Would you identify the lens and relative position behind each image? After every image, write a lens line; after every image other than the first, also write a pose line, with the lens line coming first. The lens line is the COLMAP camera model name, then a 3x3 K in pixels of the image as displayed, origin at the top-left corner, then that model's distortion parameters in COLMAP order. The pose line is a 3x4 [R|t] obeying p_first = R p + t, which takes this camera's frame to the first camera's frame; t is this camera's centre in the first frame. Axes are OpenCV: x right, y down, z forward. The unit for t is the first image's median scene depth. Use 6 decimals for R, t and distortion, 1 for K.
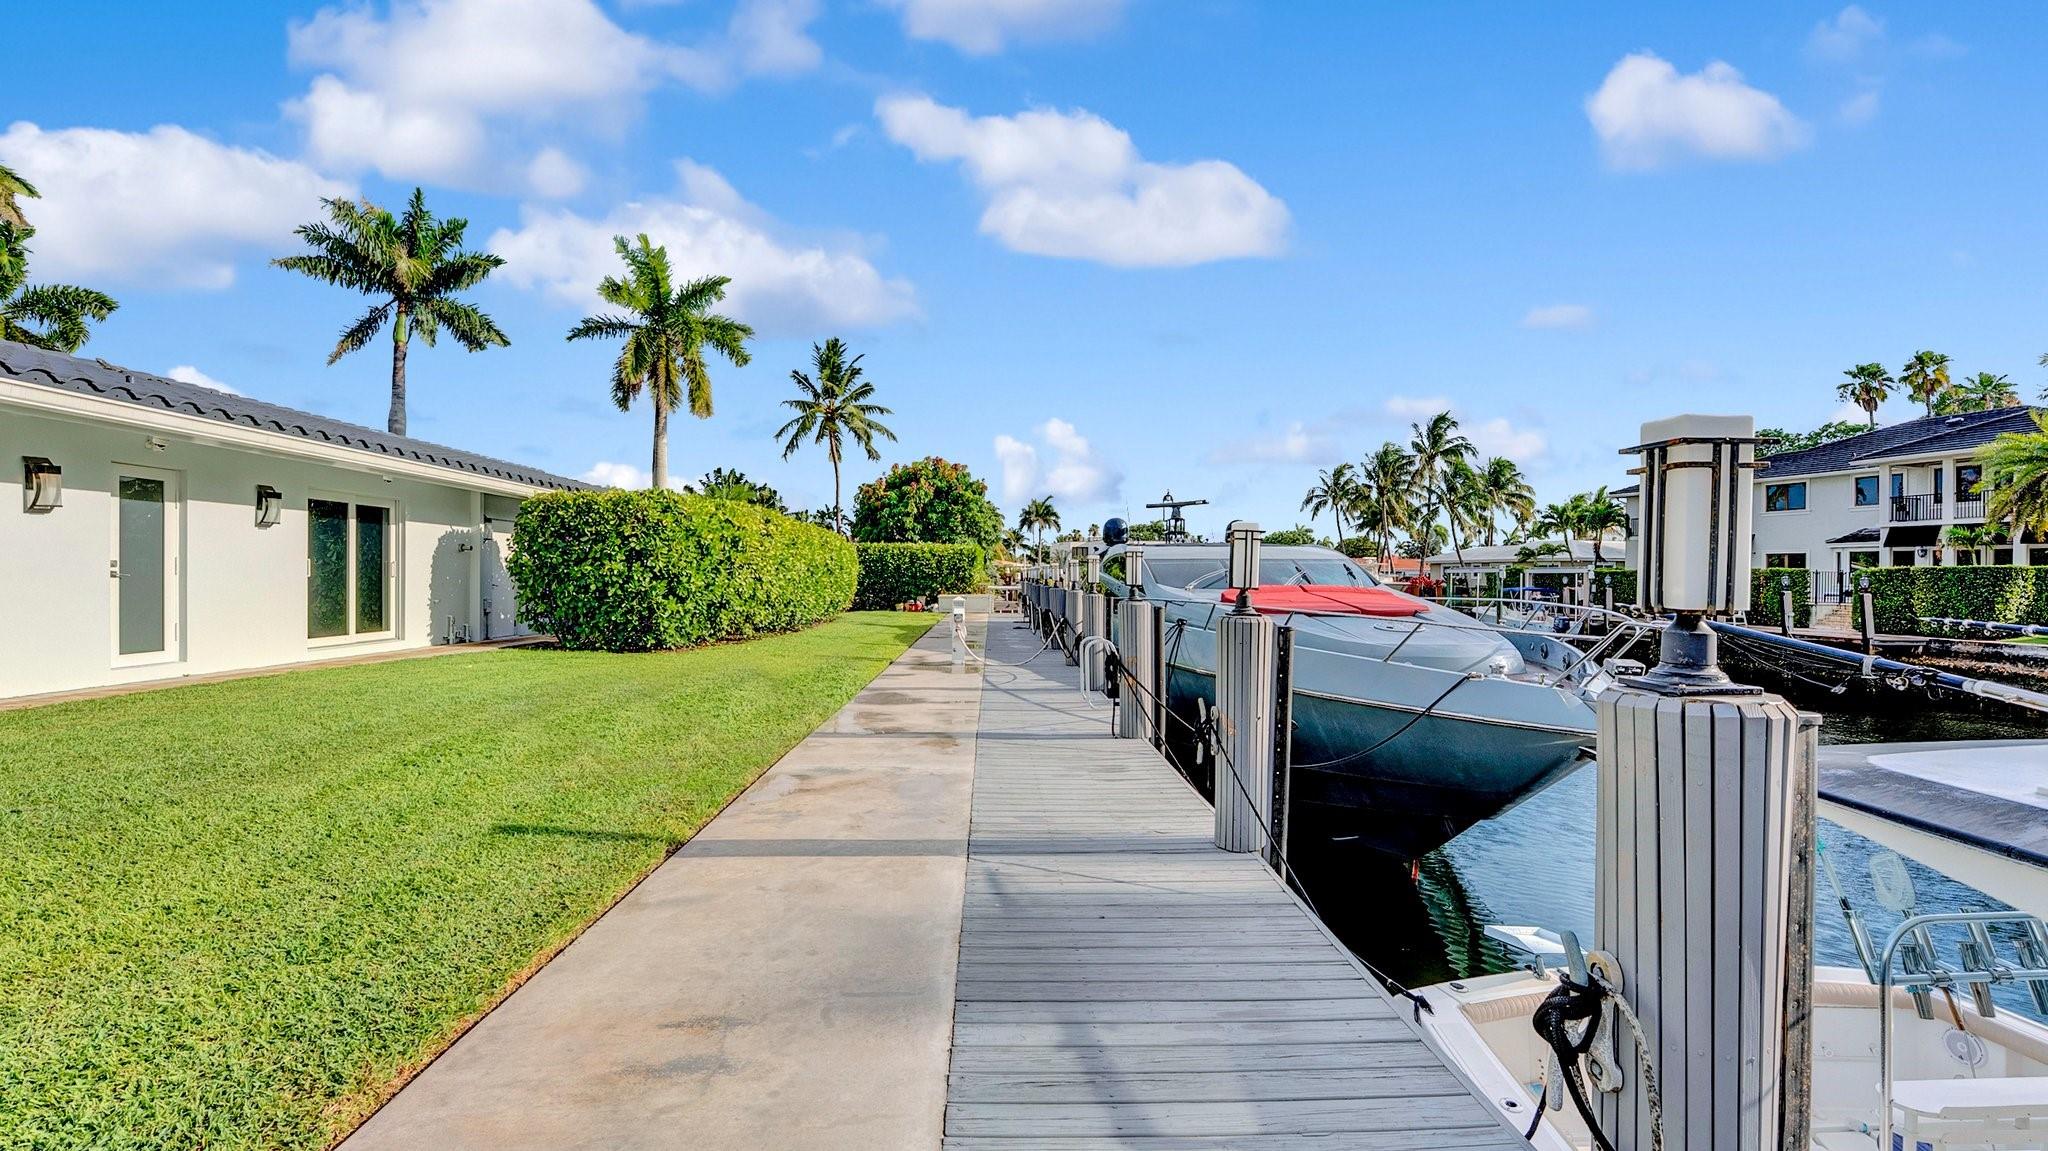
lens RADIAL K [[838.0, 0, 1024.0], [0, 838.0, 575.5], [0, 0, 1]] dist [-0.027015, 0.000172]
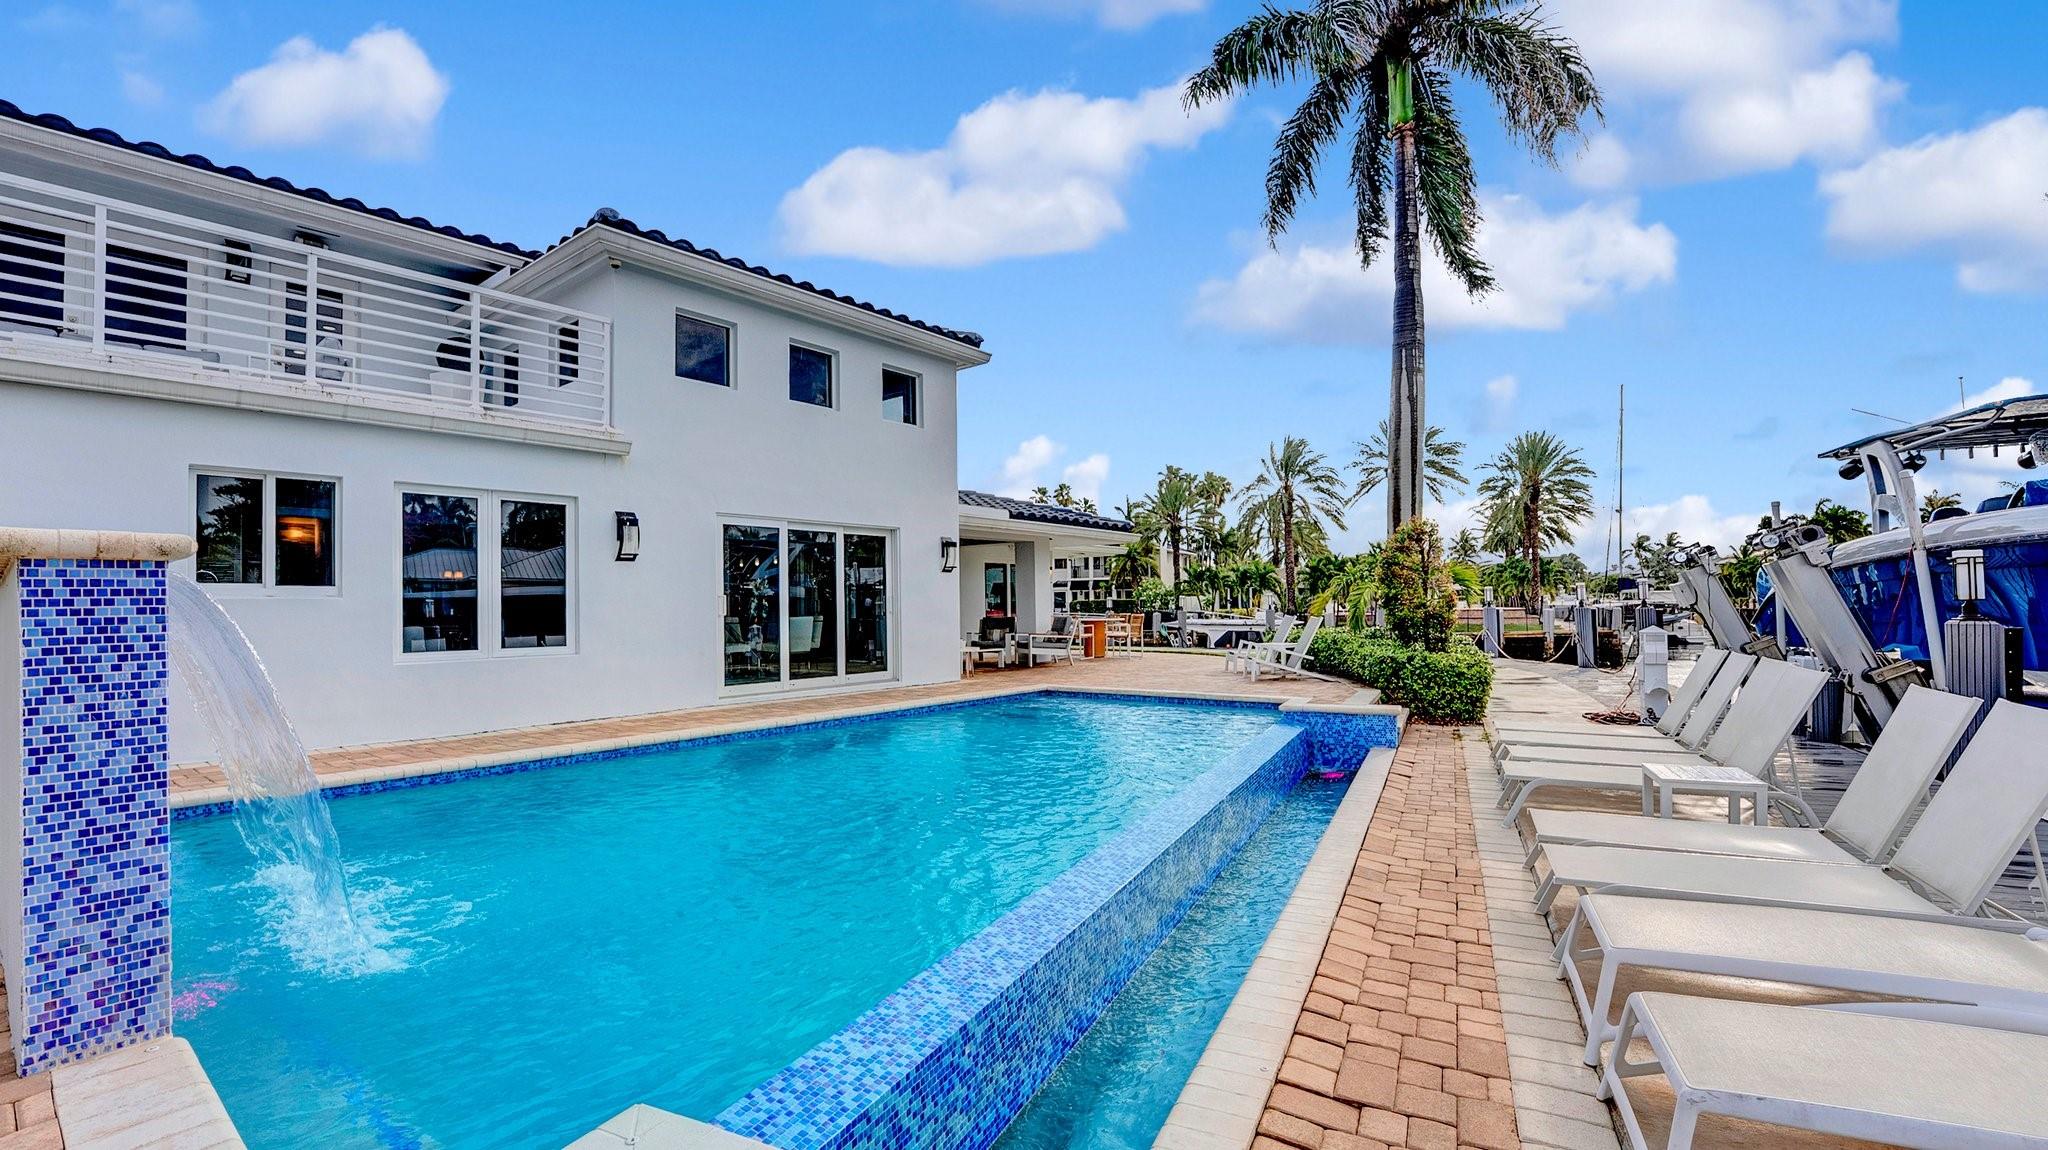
lens RADIAL K [[868.9, 0, 1035.2], [0, 868.9, 586.0], [0, 0, 1]] dist [0.000203, 0.000468]
pose [[0.655424, 0.002622, 0.755257, -0.623399], [0.019171, 0.999614, -0.020108, -0.002550], [-0.755018, 0.027658, 0.655121, -0.359842]]
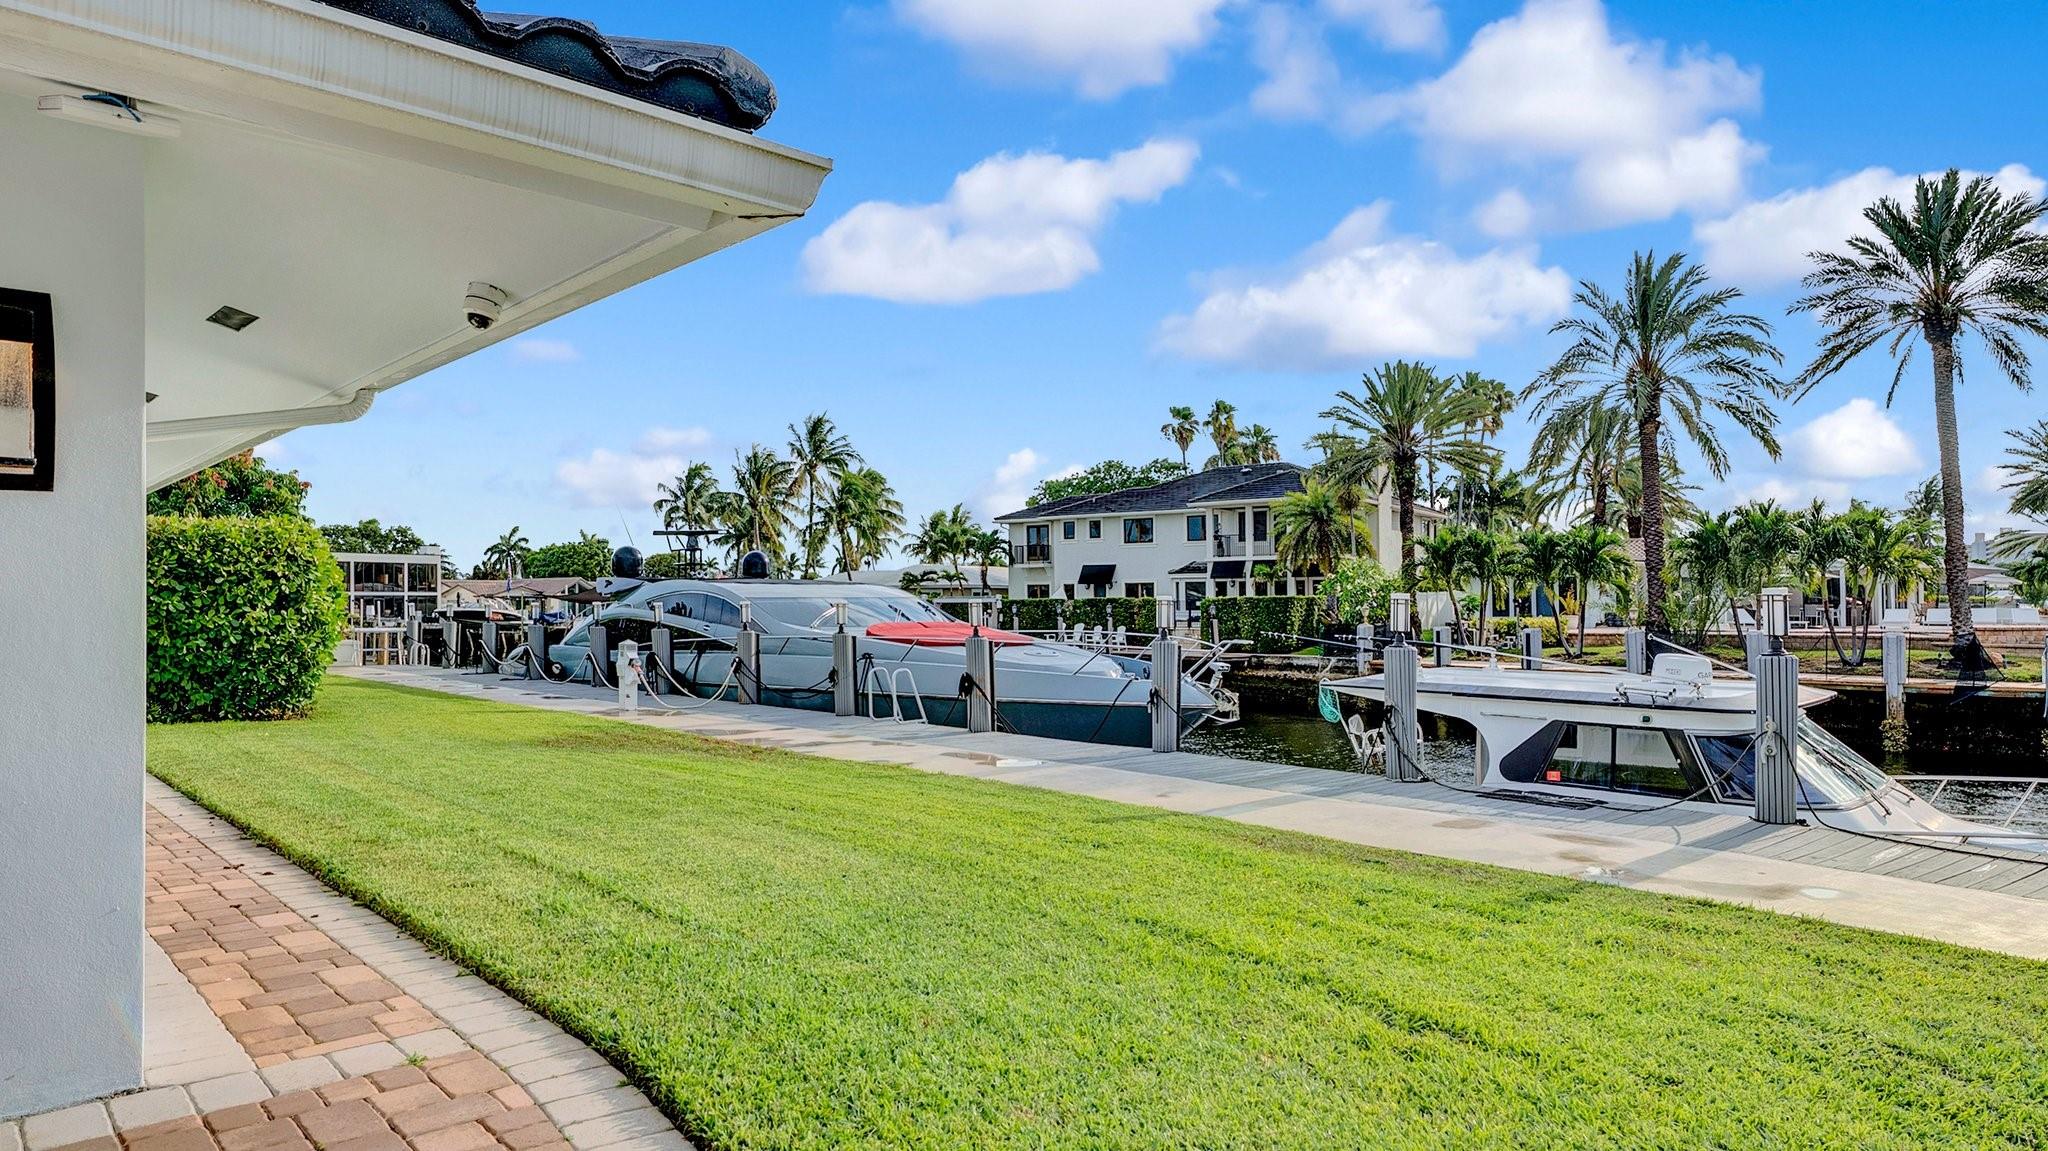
lens RADIAL K [[1212.1, 0, 1055.3], [0, 1212.1, 582.6], [0, 0, 1]] dist [-0.000277, -0.000216]
pose [[0.747793, 0.003094, 0.663925, -0.230228], [0.008291, 0.999868, -0.013999, -0.006170], [-0.663880, 0.015973, 0.747668, -0.131377]]
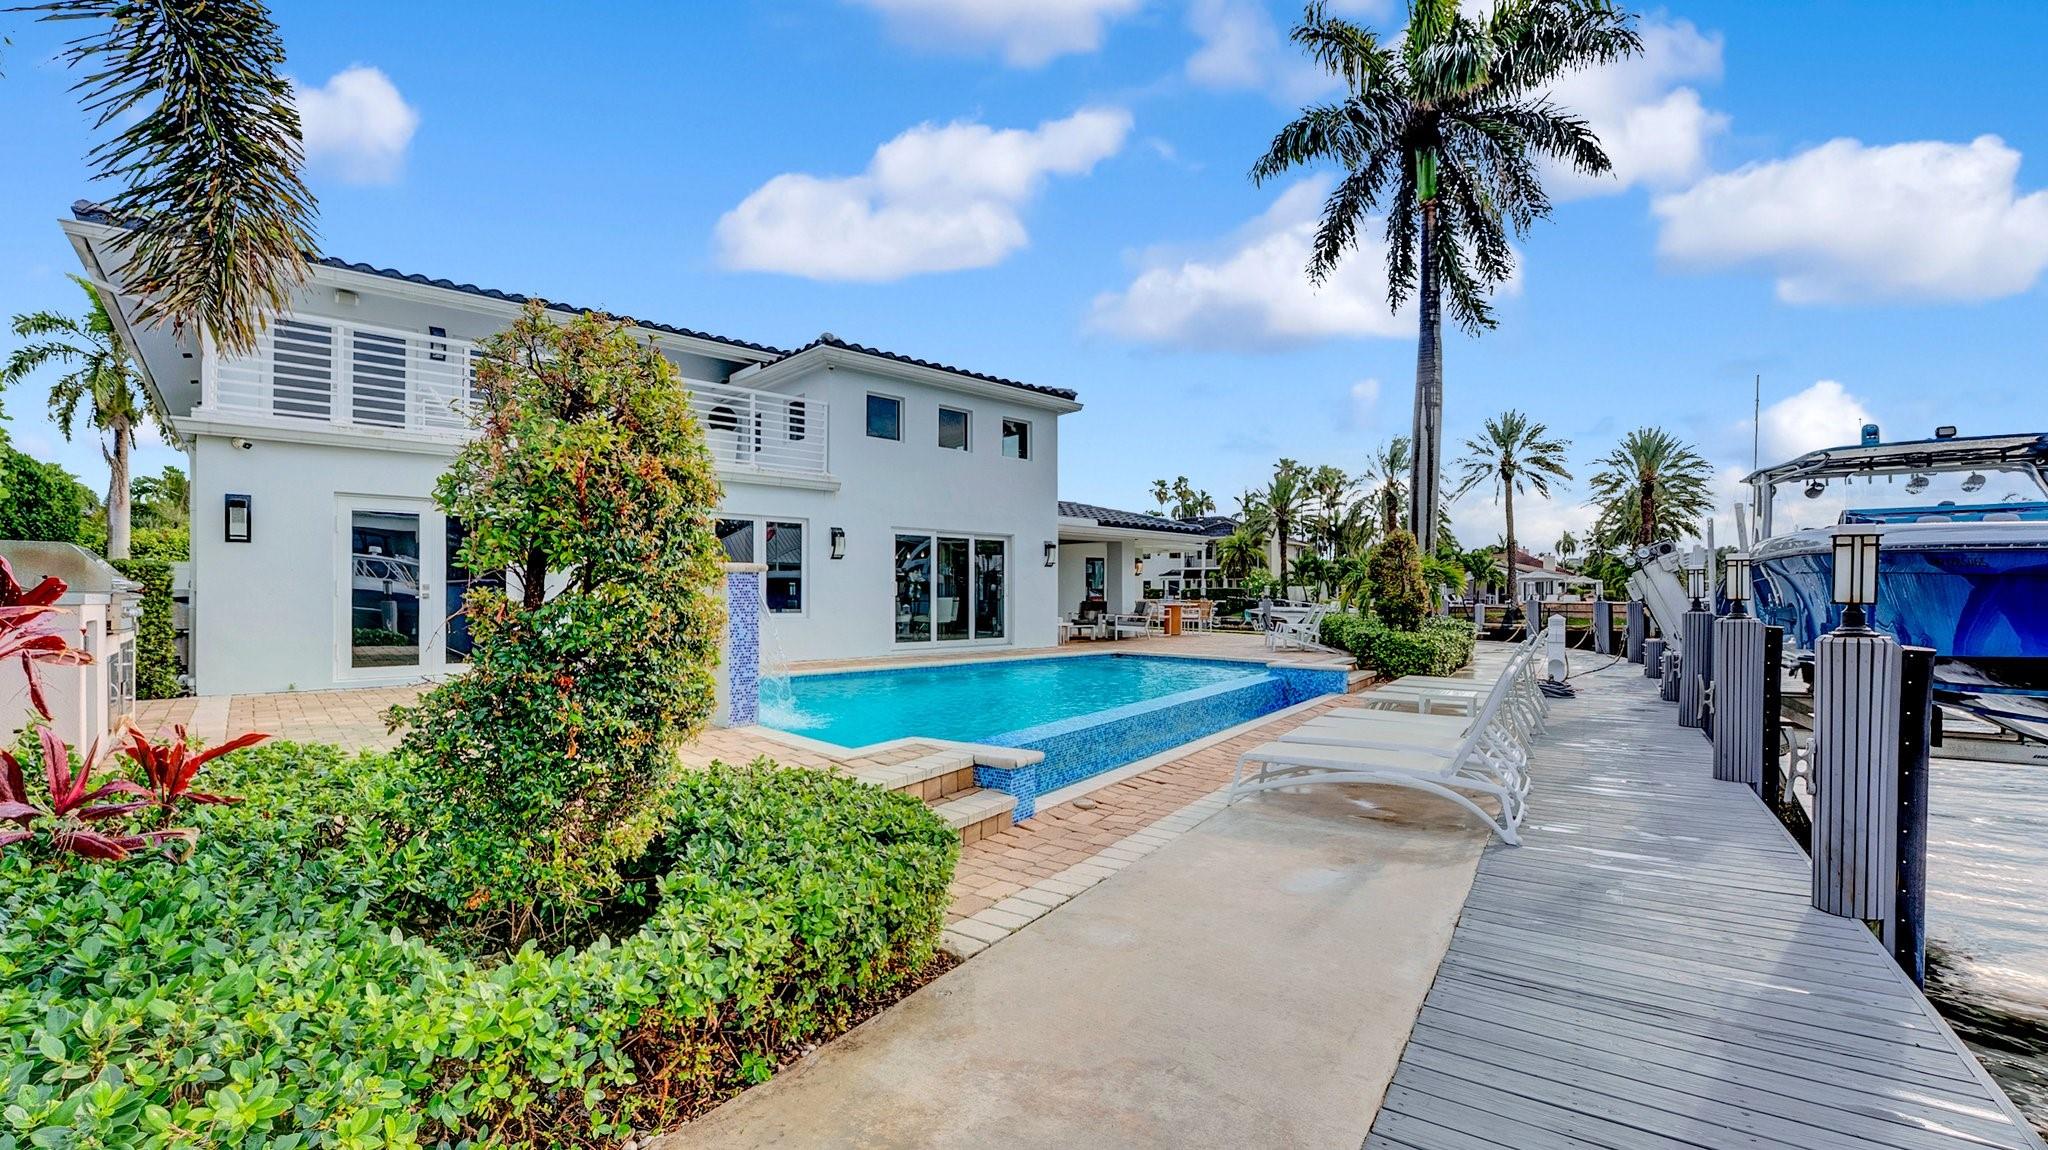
lens RADIAL K [[844.3, 0, 1030.1], [0, 844.3, 598.2], [0, 0, 1]] dist [-0.002937, -0.000207]
pose [[0.761795, -0.008710, 0.647760, -0.683660], [0.004590, 0.999957, 0.008048, -0.002344], [-0.647802, -0.003158, 0.761802, -0.441382]]
